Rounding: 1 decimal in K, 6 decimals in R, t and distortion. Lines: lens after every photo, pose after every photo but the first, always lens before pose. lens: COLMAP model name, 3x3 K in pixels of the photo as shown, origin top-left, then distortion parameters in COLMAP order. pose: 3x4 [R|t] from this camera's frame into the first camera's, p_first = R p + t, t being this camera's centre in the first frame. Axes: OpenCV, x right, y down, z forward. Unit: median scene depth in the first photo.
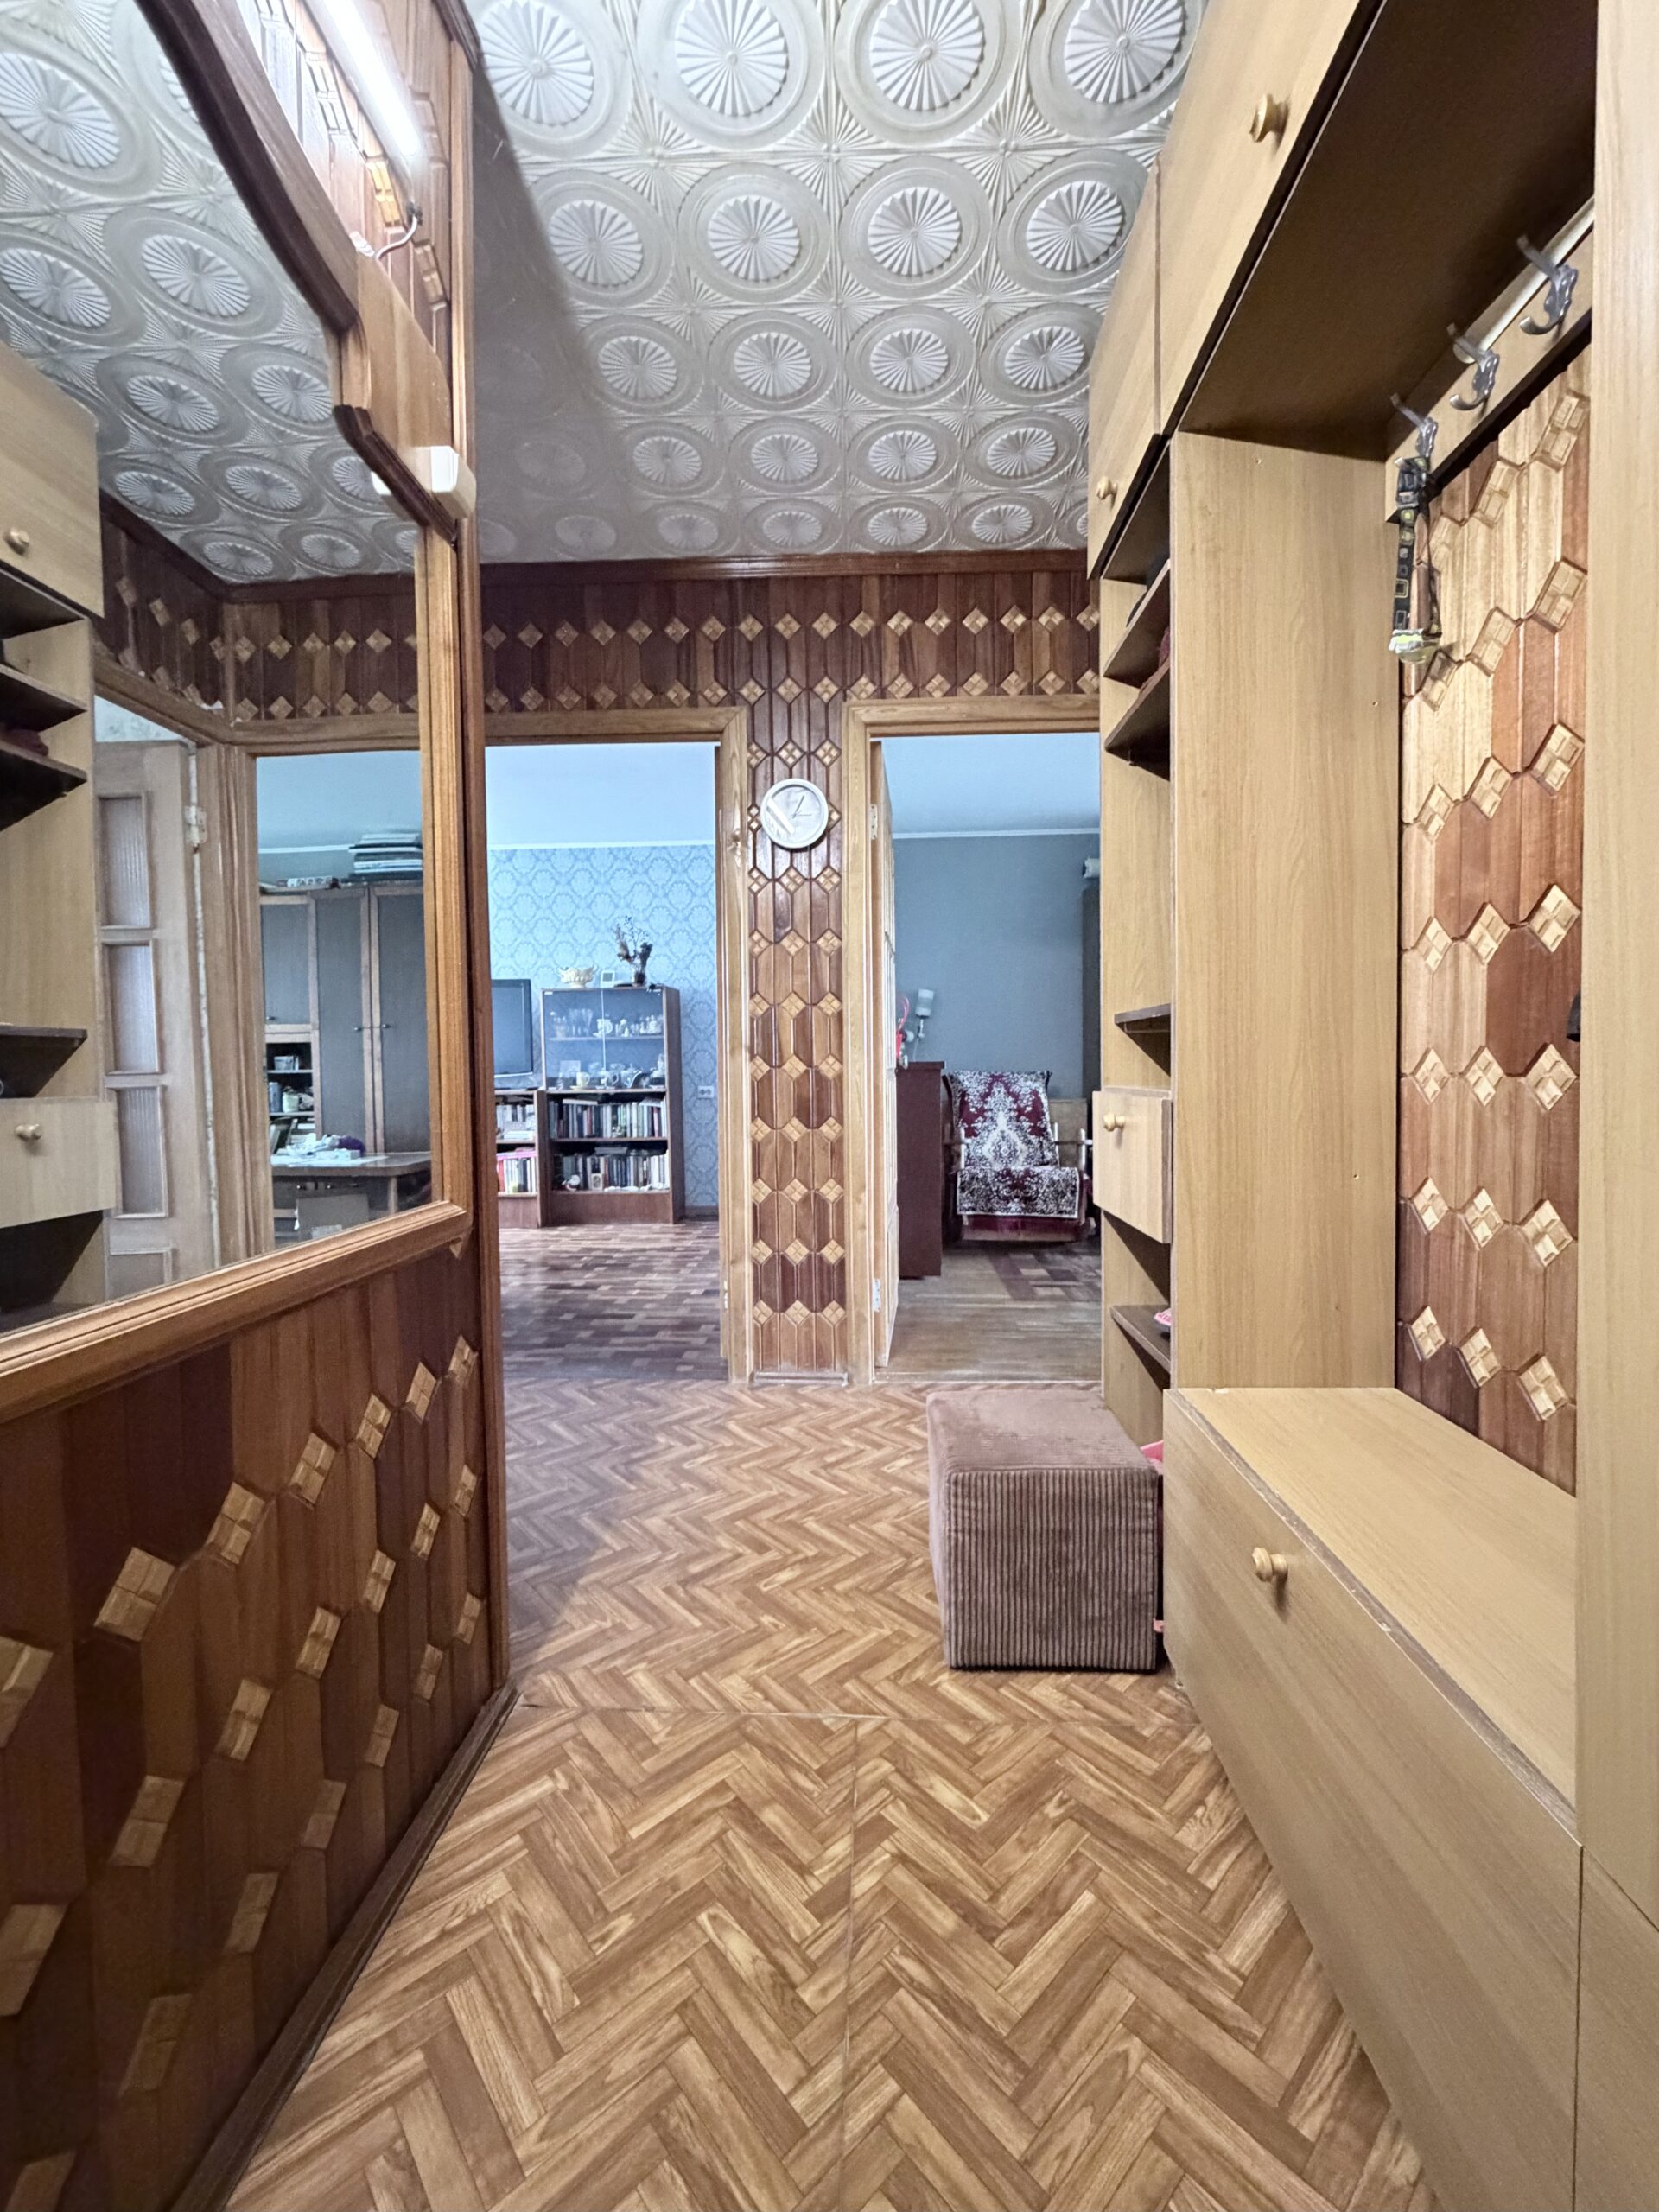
lens RADIAL K [[887.2, 0, 829.5], [0, 887.2, 1106.0], [0, 0, 1]] dist [-0.002270, -0.000419]
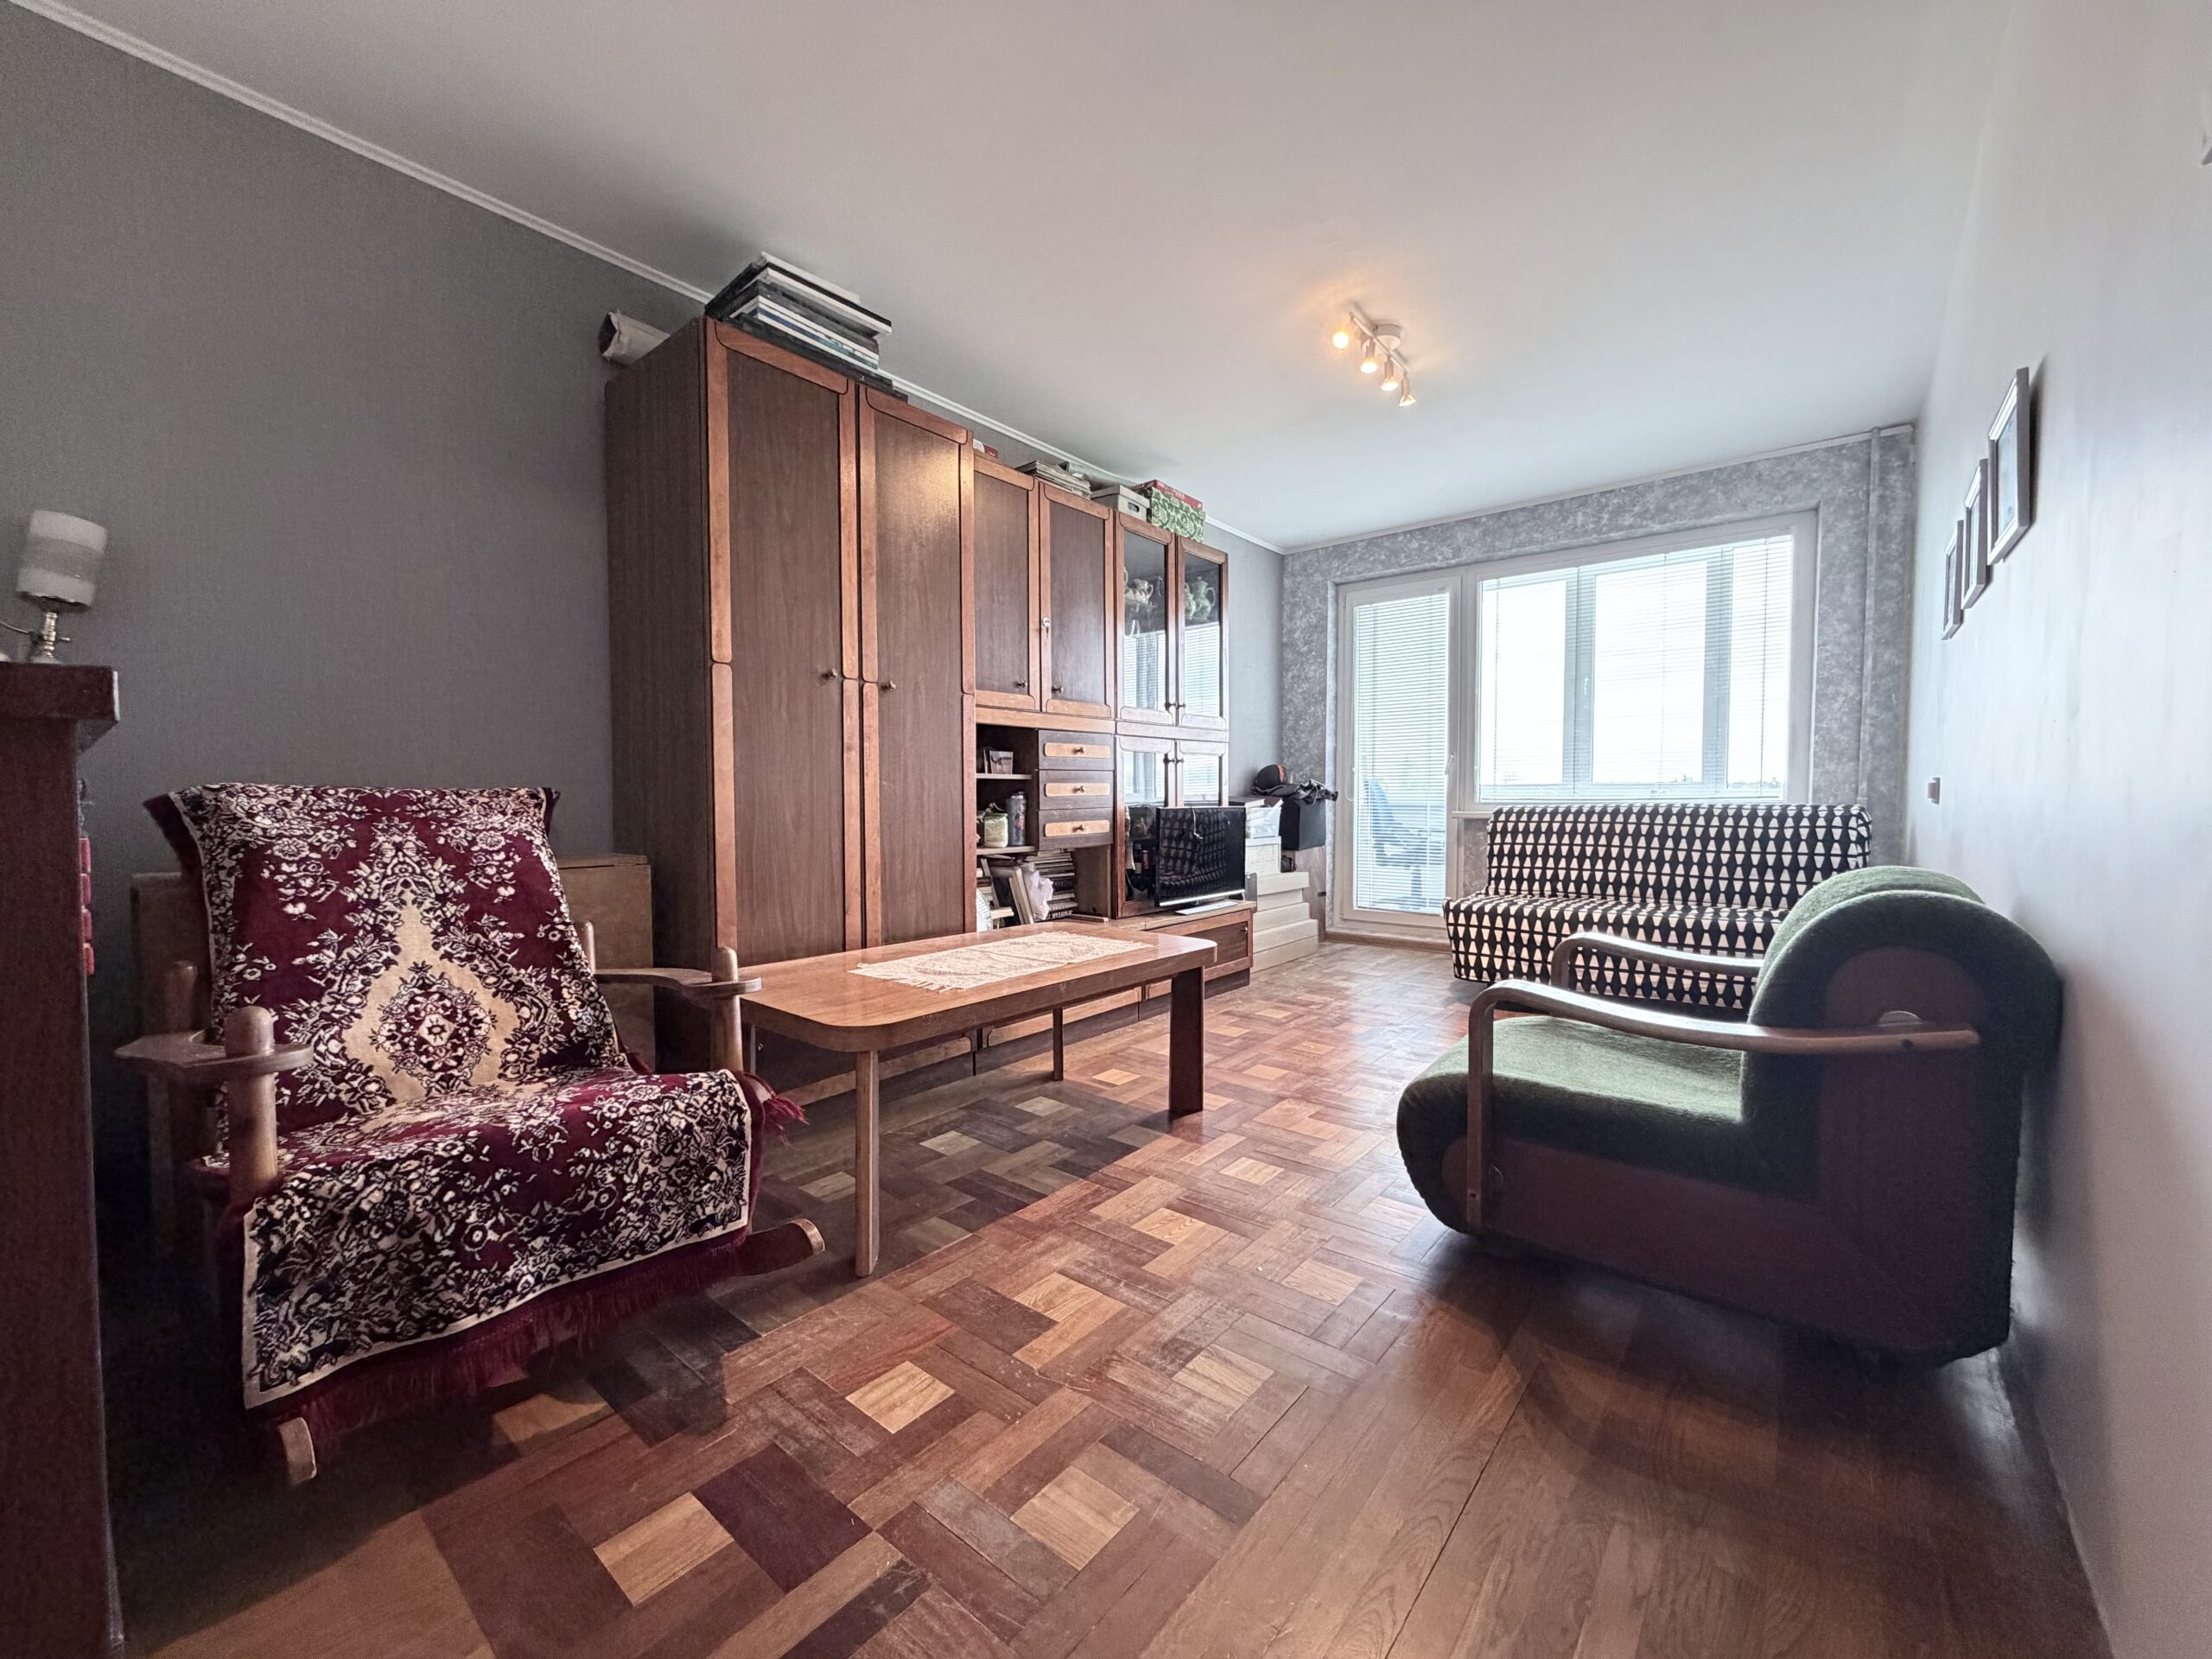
lens RADIAL K [[887.2, 0, 1106.0], [0, 887.2, 829.5], [0, 0, 1]] dist [-0.002270, -0.000419]
pose [[0.599093, -0.020756, 0.800410, 0.085611], [0.035018, 0.999387, -0.000295, -0.013340], [-0.799913, 0.028205, 0.599452, 0.597696]]
